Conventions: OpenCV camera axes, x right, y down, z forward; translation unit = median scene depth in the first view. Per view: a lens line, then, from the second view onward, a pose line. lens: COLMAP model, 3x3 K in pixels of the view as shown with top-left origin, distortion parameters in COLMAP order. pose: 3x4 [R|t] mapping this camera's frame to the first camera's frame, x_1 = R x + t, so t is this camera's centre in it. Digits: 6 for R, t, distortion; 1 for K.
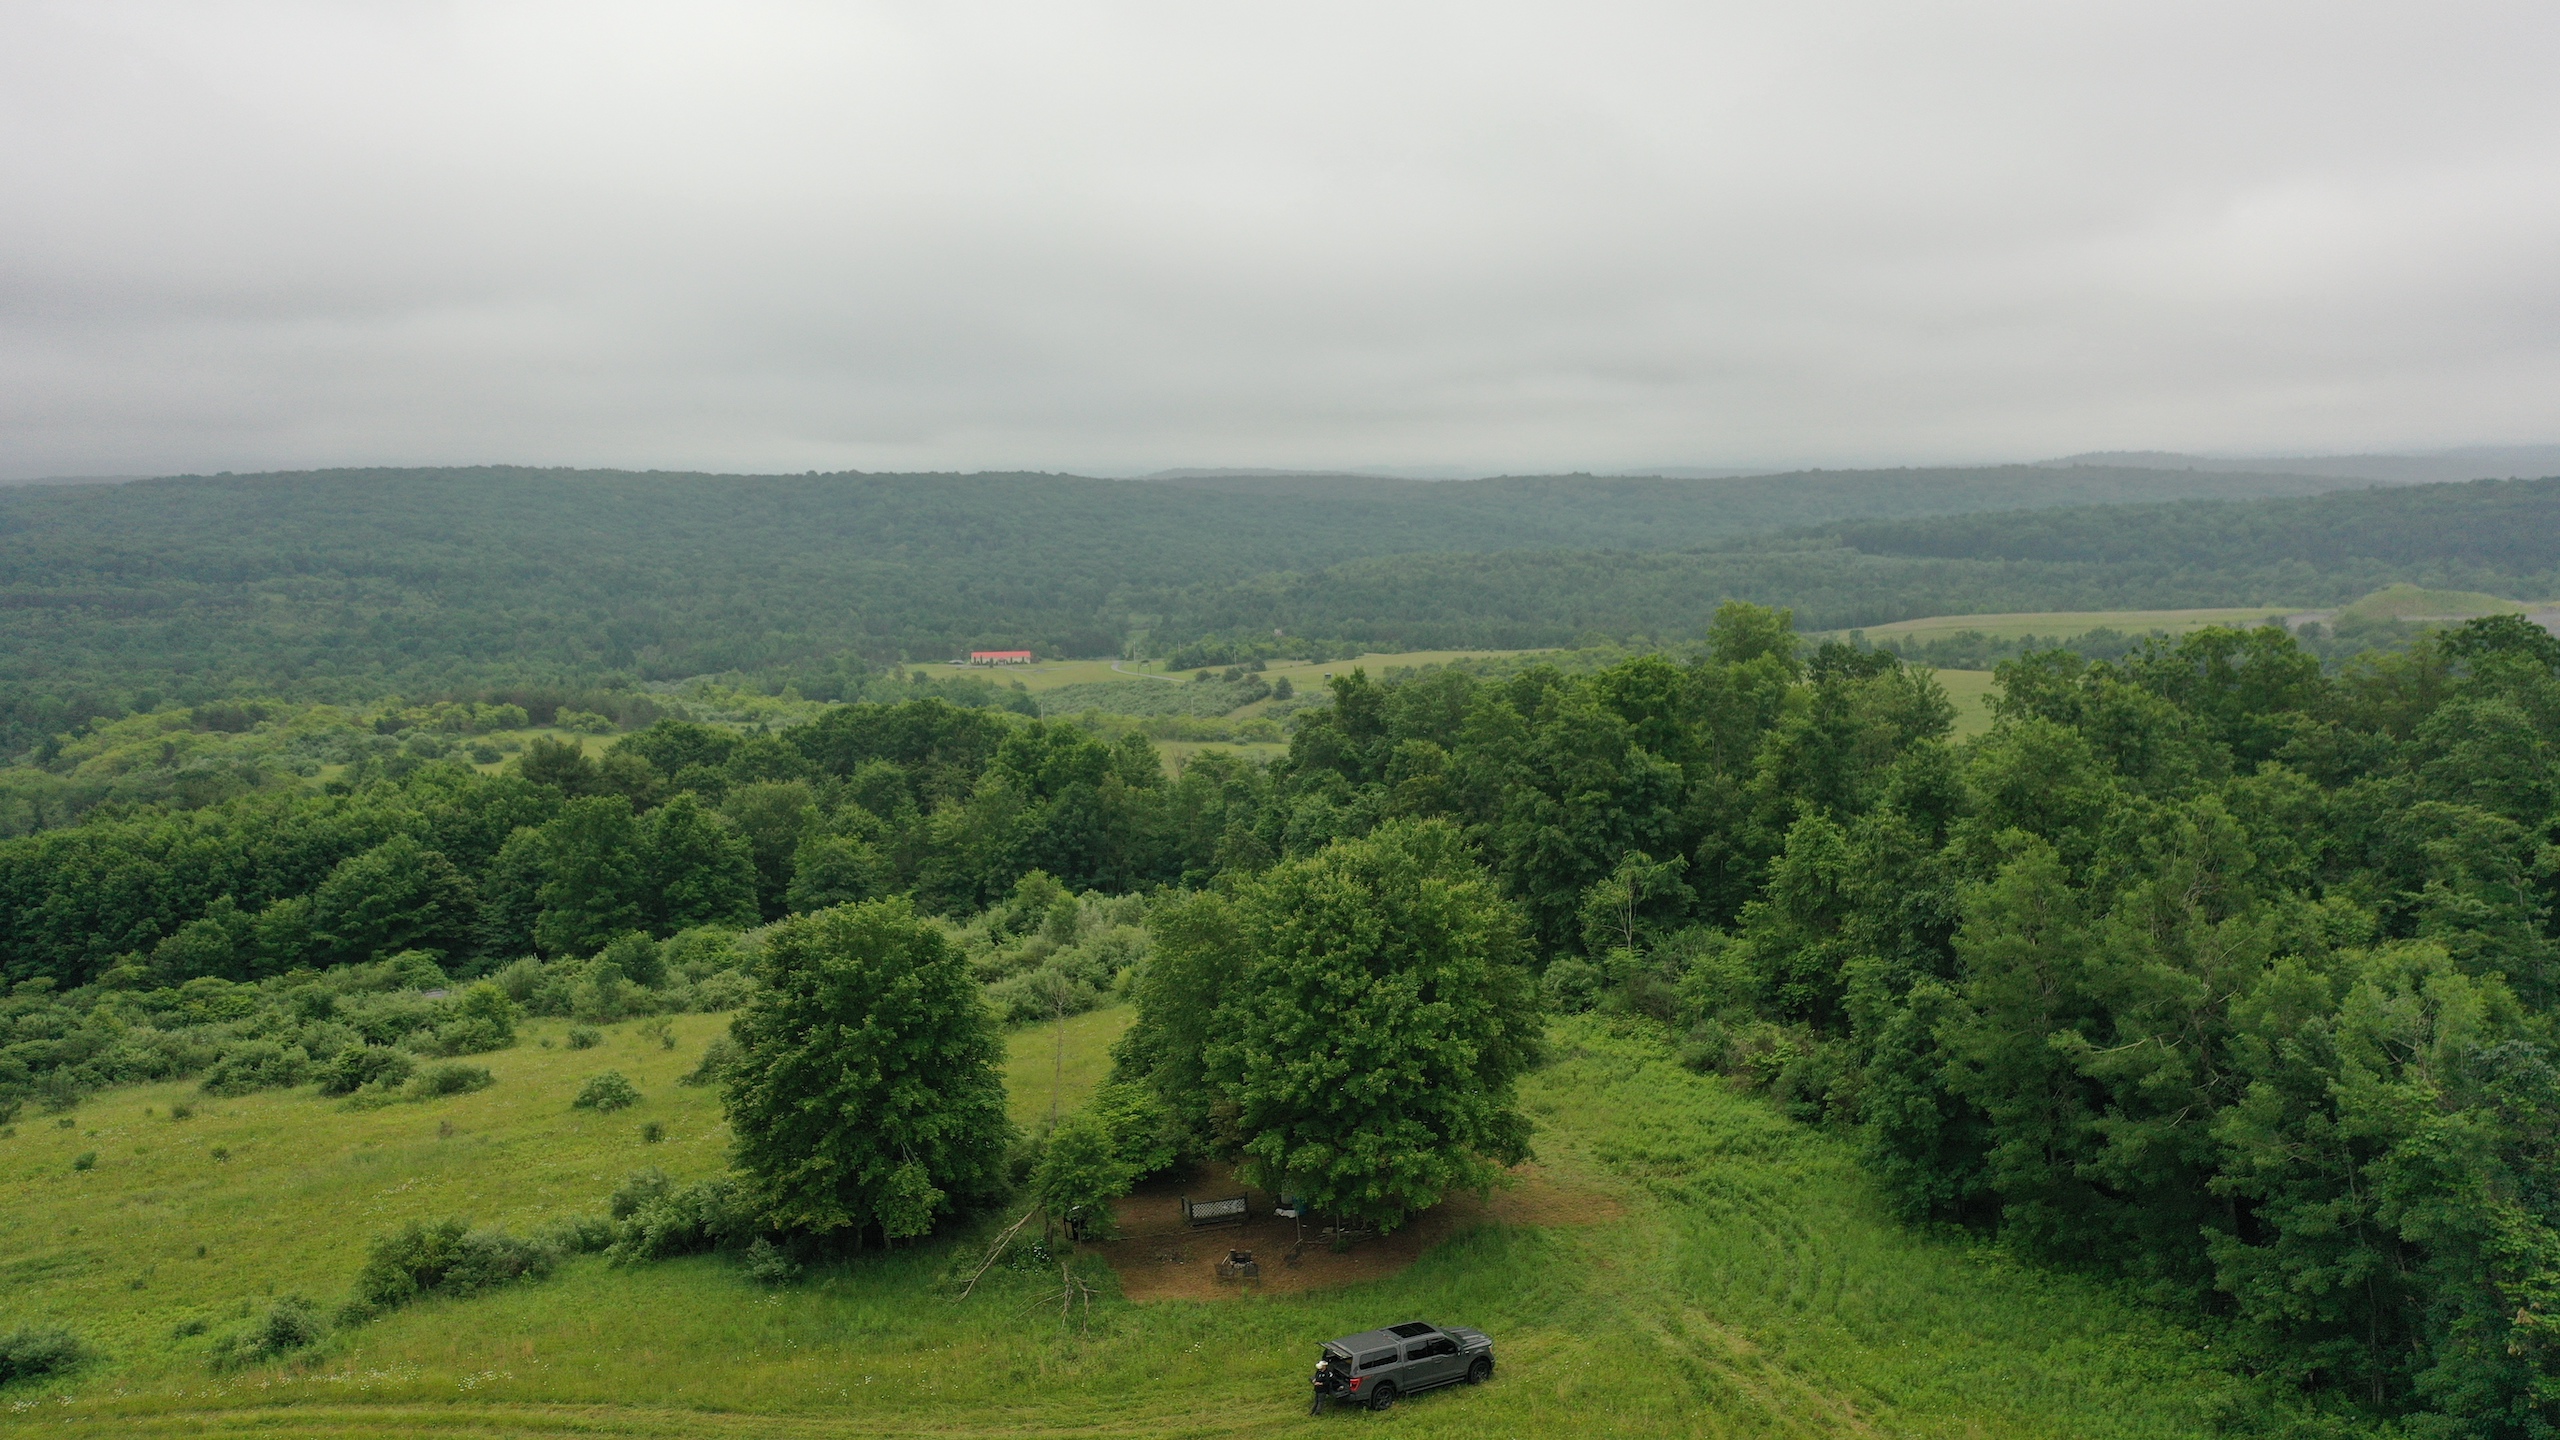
lens RADIAL K [[2037.3, 0, 1273.8], [0, 2037.3, 732.4], [0, 0, 1]] dist [0.008301, 0.005397]
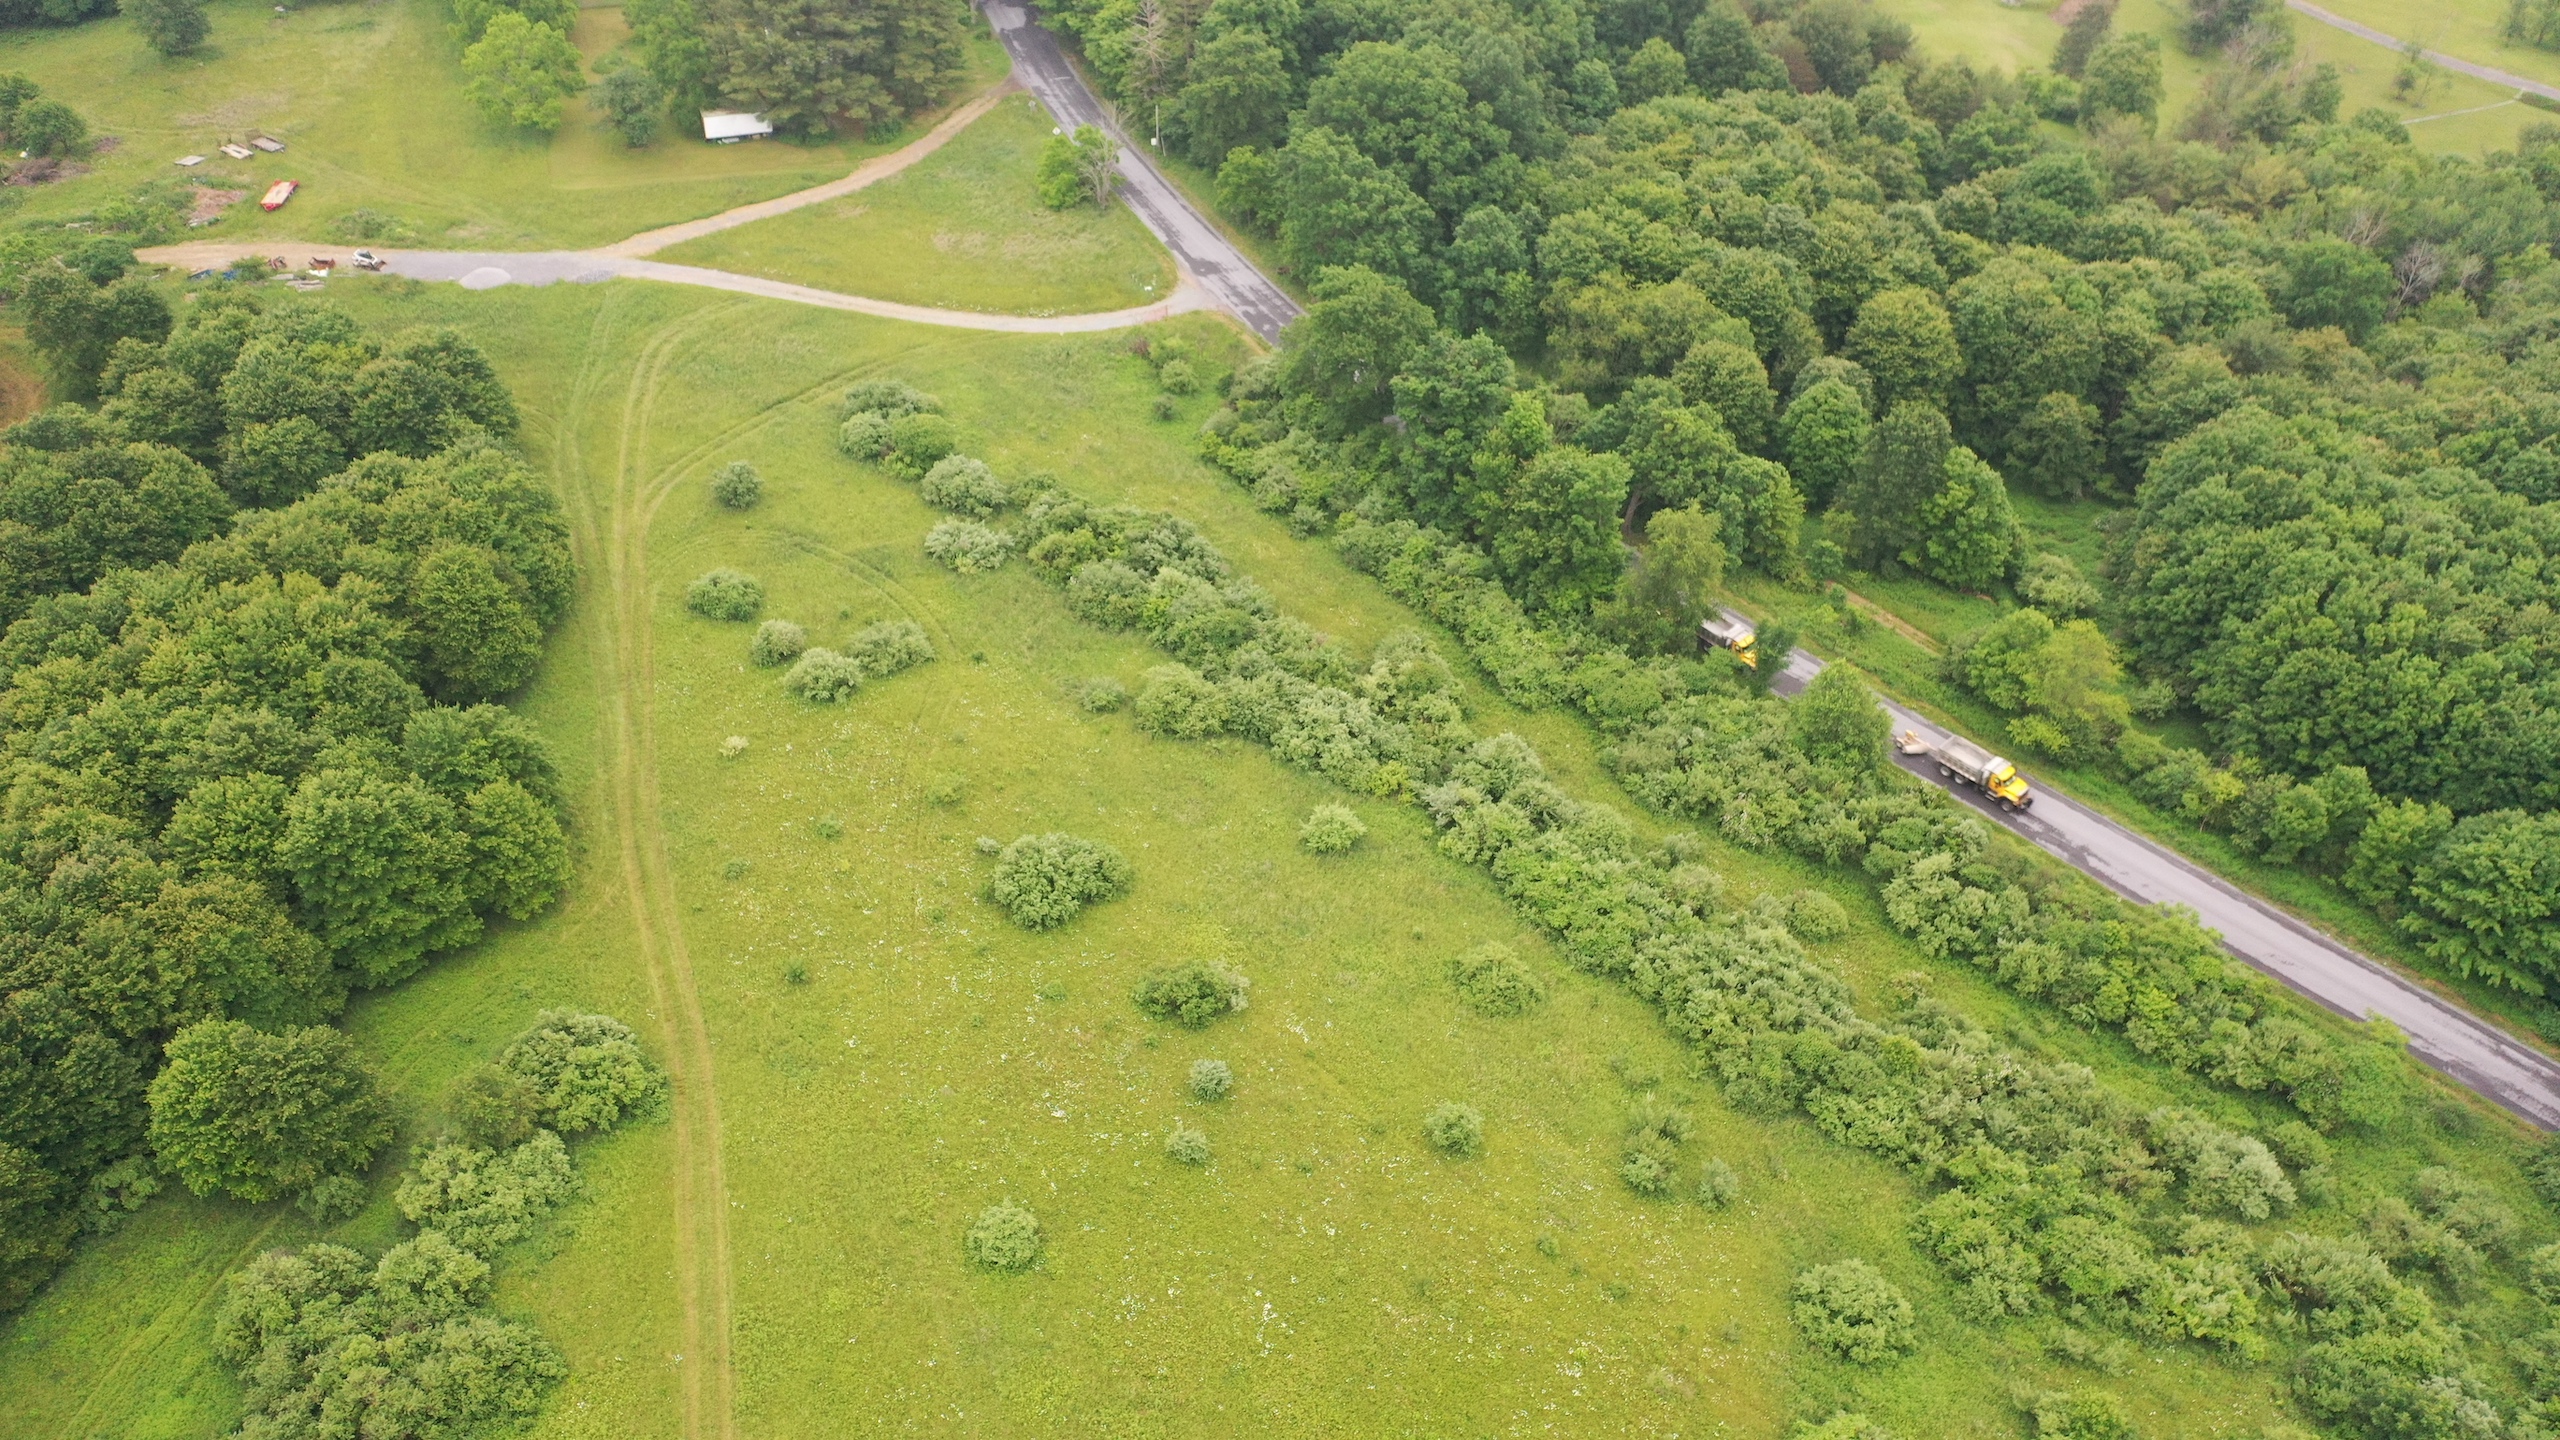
lens RADIAL K [[2032.0, 0, 1276.6], [0, 2032.0, 724.7], [0, 0, 1]] dist [0.007126, 0.010540]
pose [[0.259341, 0.652794, -0.711760, -0.049391], [-0.105210, 0.751685, 0.651076, -0.422243], [0.960038, -0.093967, 0.263623, 0.354957]]
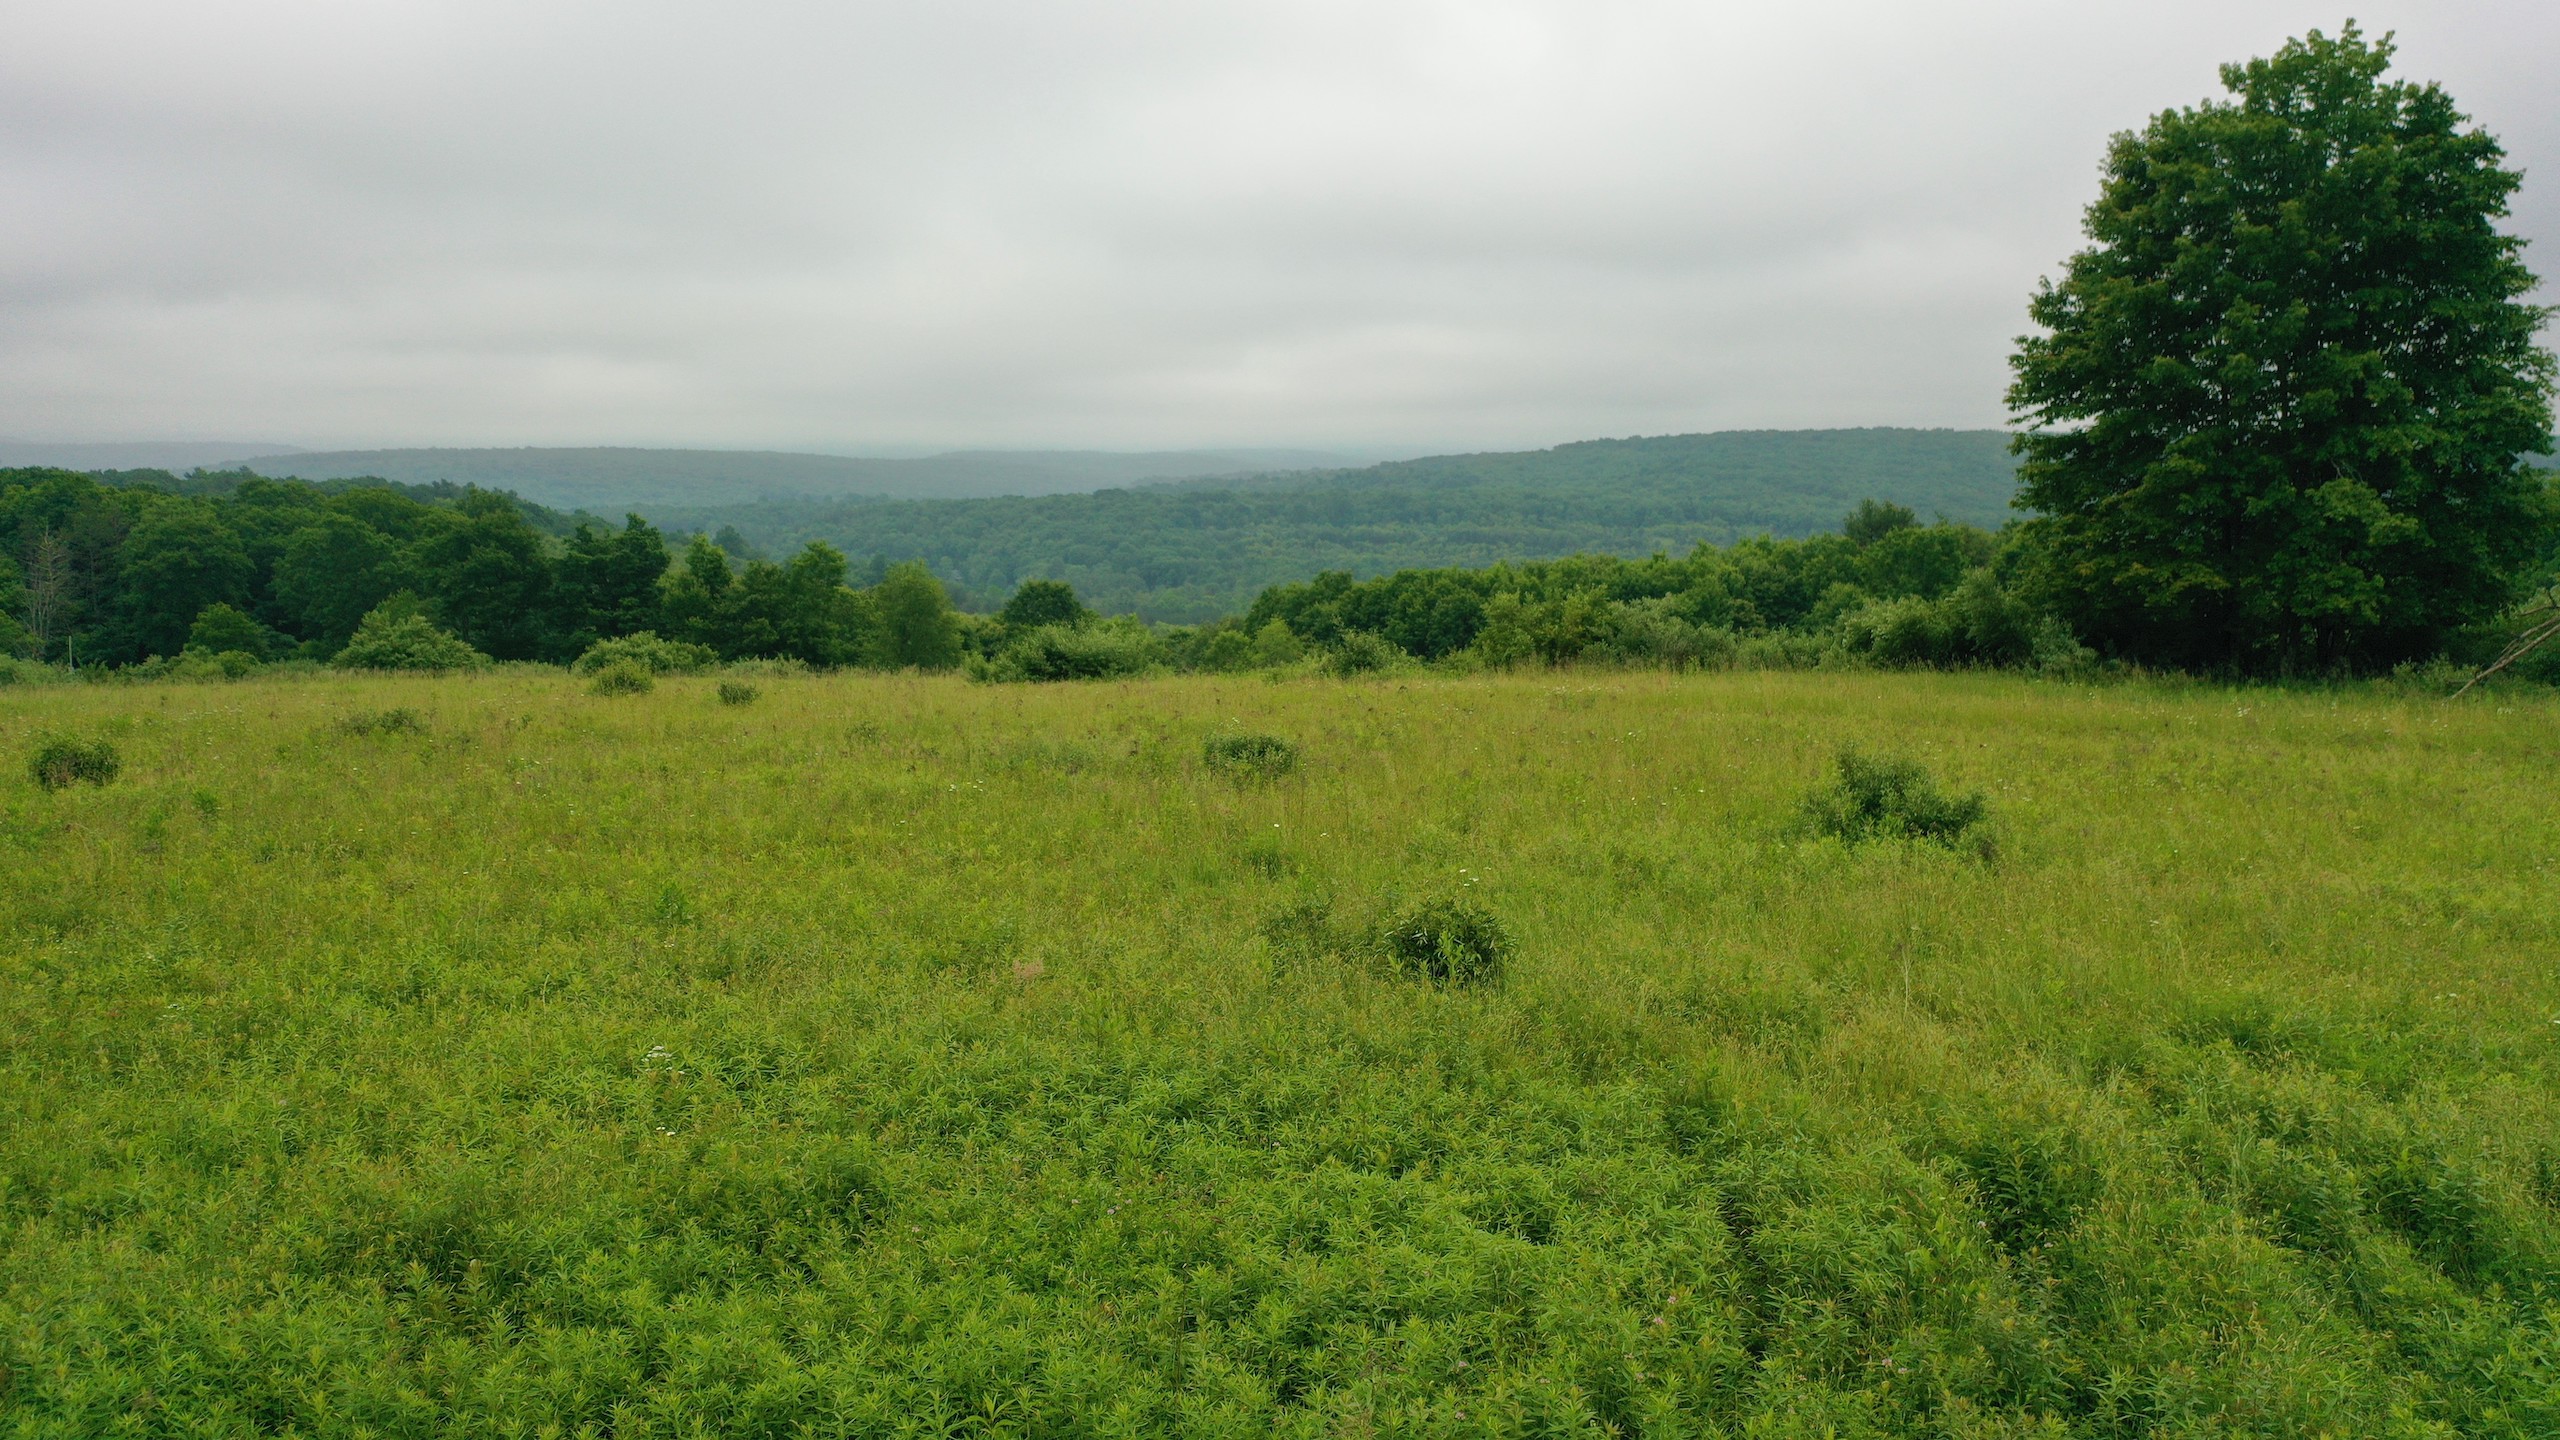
lens RADIAL K [[2032.0, 0, 1276.6], [0, 2032.0, 724.7], [0, 0, 1]] dist [0.007126, 0.010540]
pose [[0.797140, 0.073358, -0.599322, -0.029536], [-0.073181, 0.997013, 0.024700, 0.110303], [0.599343, 0.024170, 0.800127, 0.152752]]
